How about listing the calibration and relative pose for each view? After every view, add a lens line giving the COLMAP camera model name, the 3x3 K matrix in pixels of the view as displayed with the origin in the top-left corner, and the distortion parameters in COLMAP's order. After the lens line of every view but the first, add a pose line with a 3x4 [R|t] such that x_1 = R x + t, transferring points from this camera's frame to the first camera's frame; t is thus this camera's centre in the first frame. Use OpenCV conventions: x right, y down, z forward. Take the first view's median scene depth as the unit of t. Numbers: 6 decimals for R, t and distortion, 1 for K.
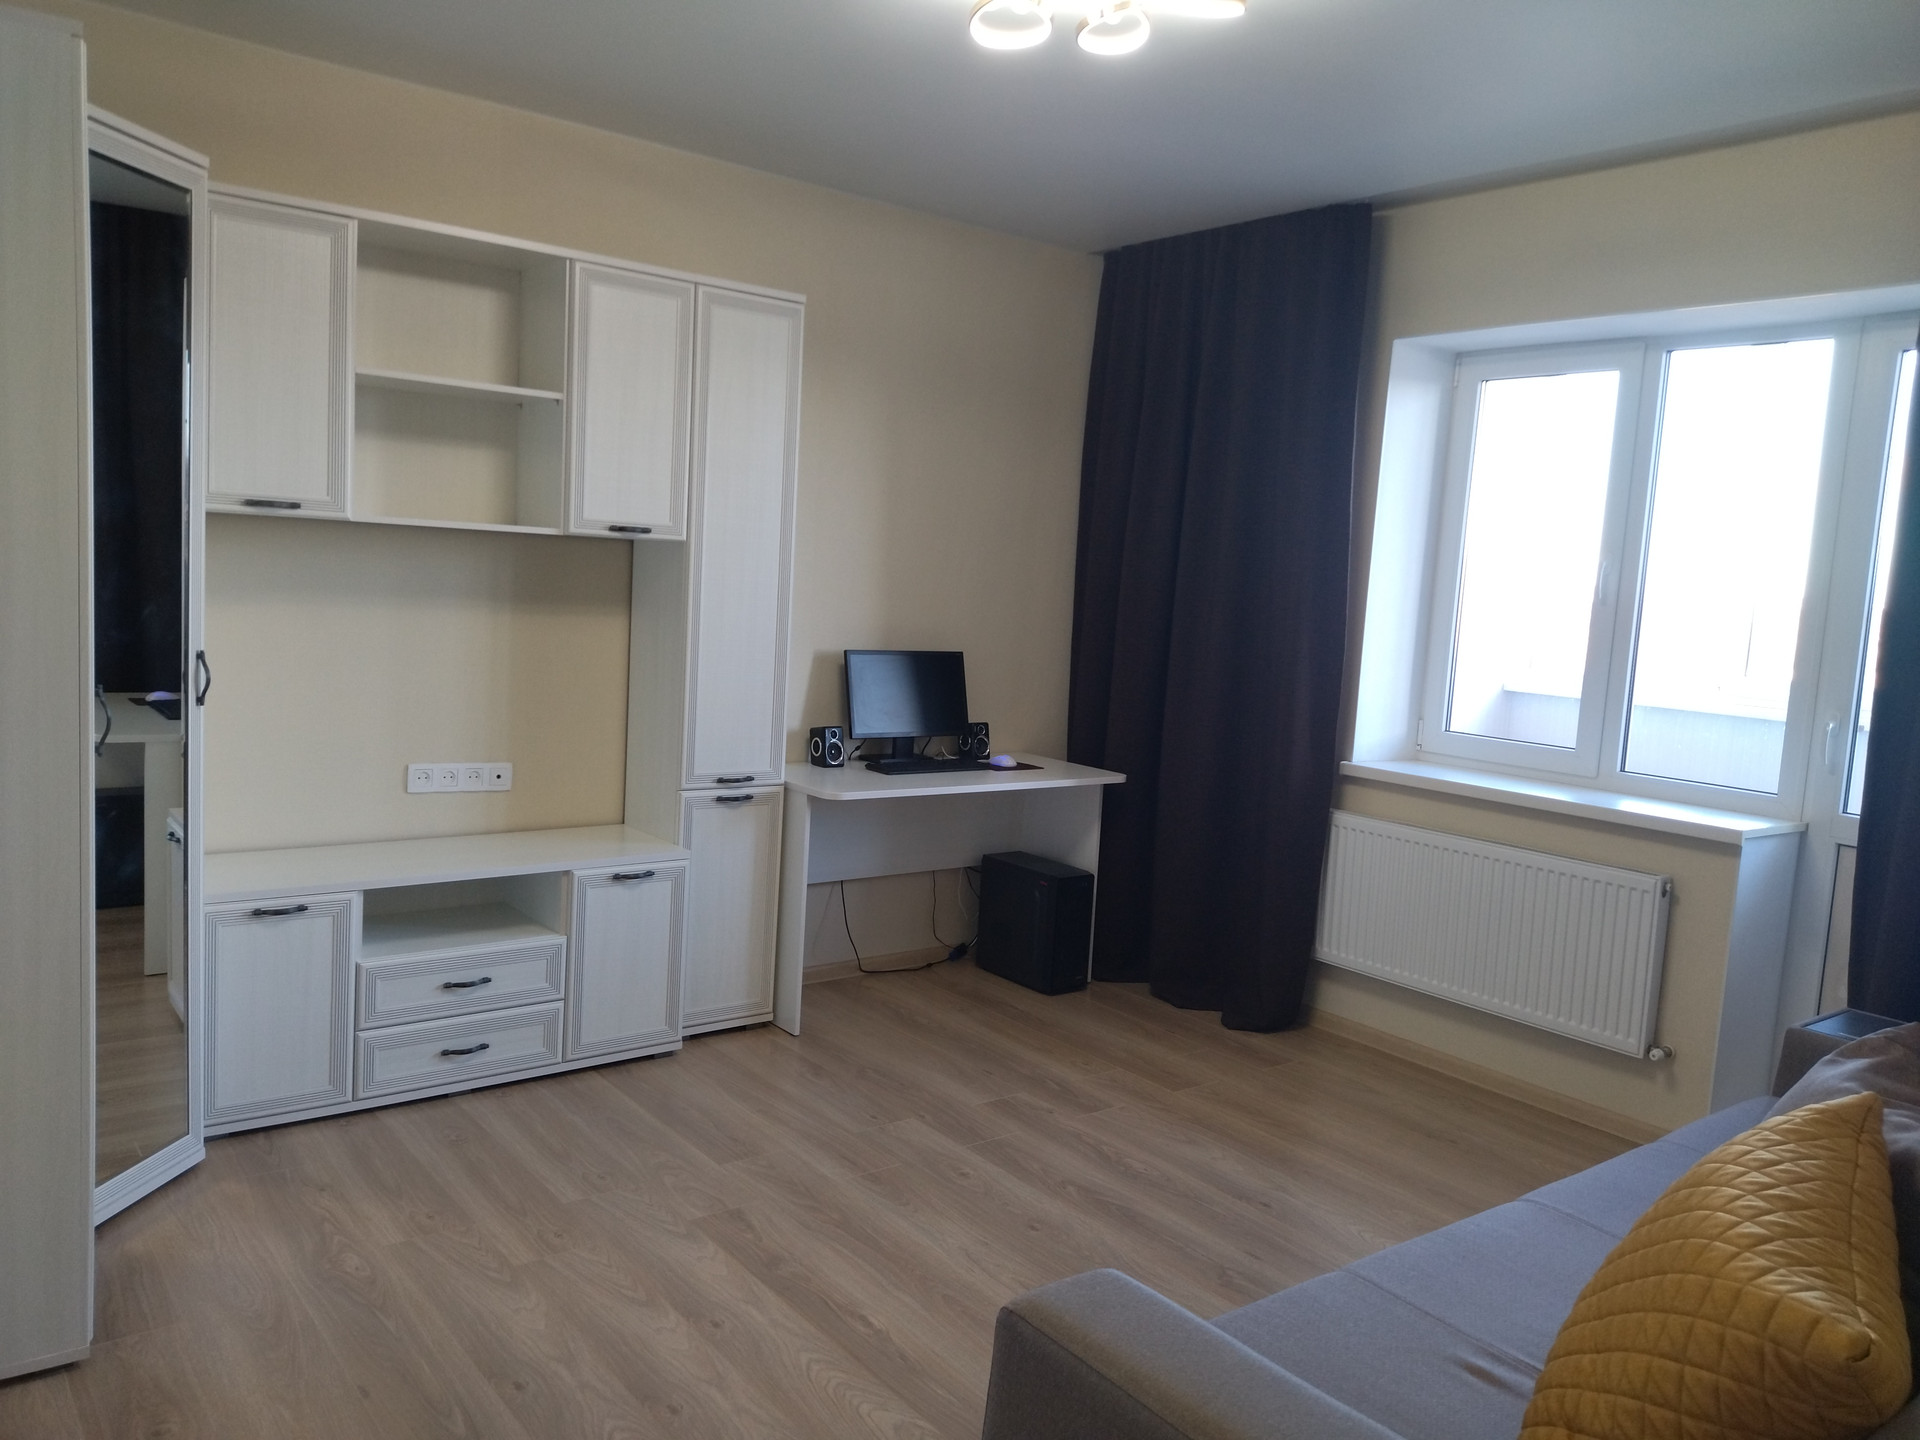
lens RADIAL K [[1411.8, 0, 961.5], [0, 1411.8, 725.2], [0, 0, 1]] dist [0.061929, -0.065456]
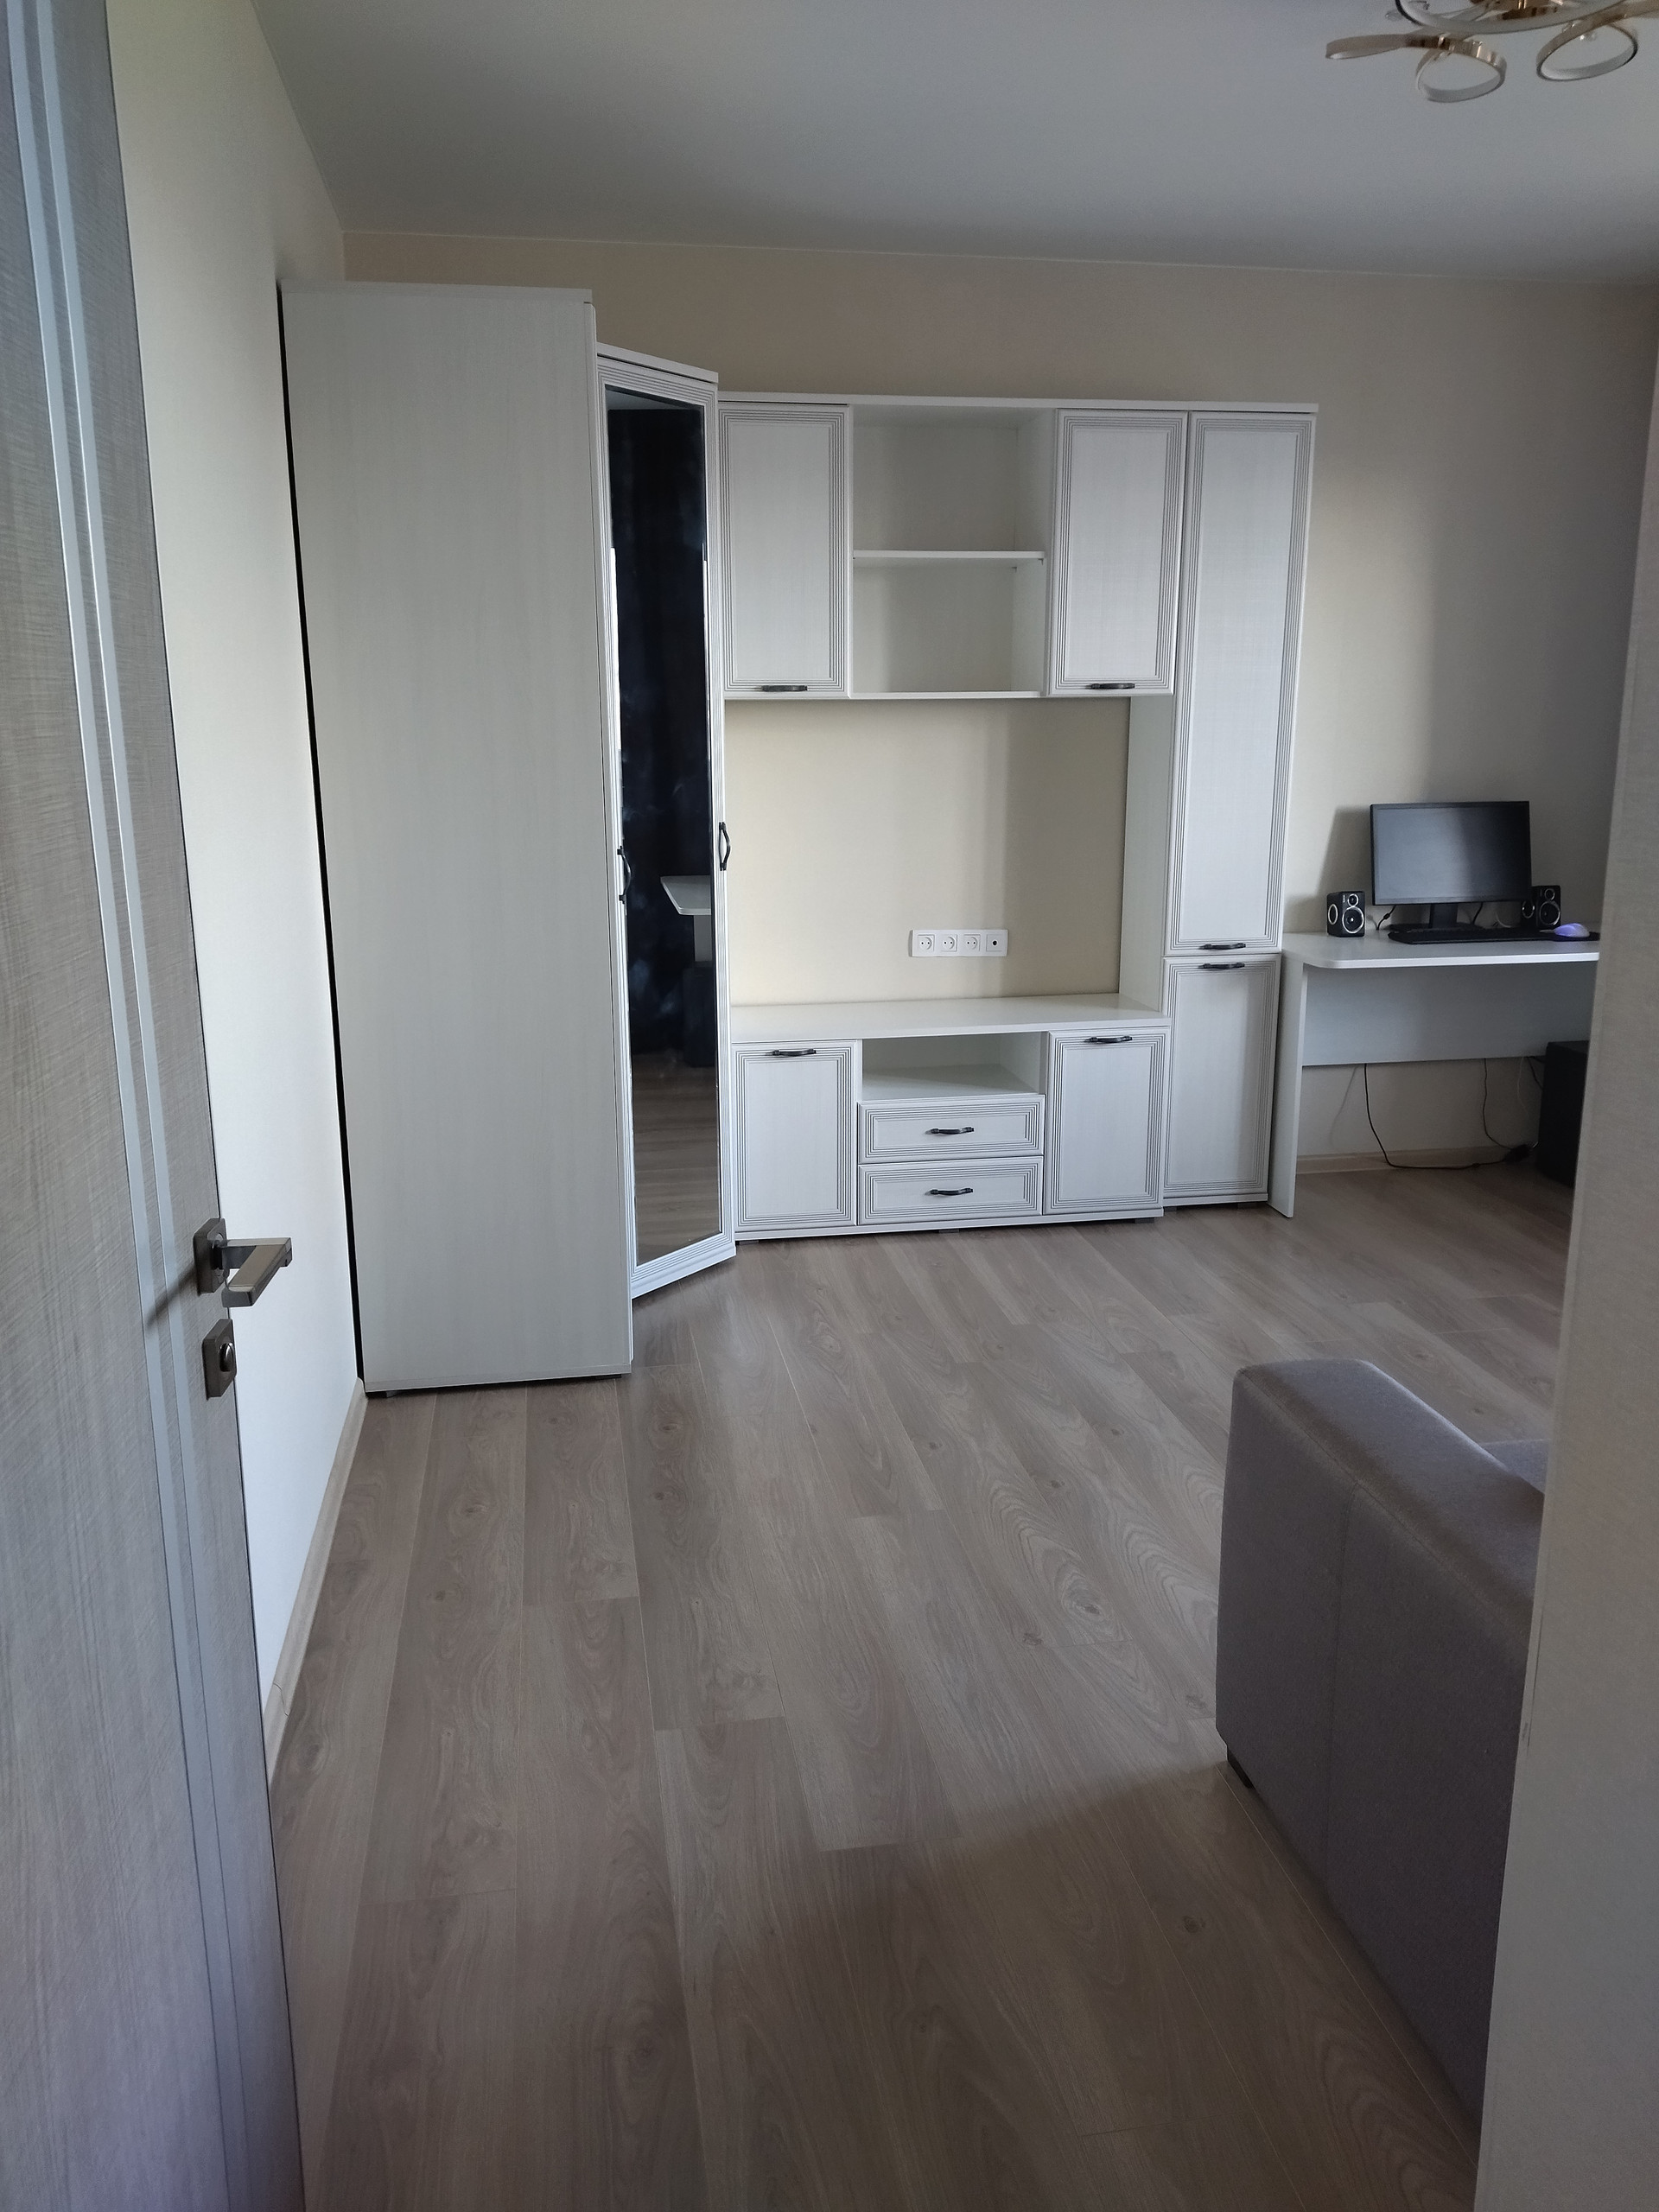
lens RADIAL K [[1626.5, 0, 836.8], [0, 1626.5, 1115.0], [0, 0, 1]] dist [0.061929, -0.065456]
pose [[0.876814, 0.048989, -0.478327, 0.158679], [0.005659, 0.993676, 0.112141, 0.029307], [0.480796, -0.101034, 0.870992, -0.110078]]
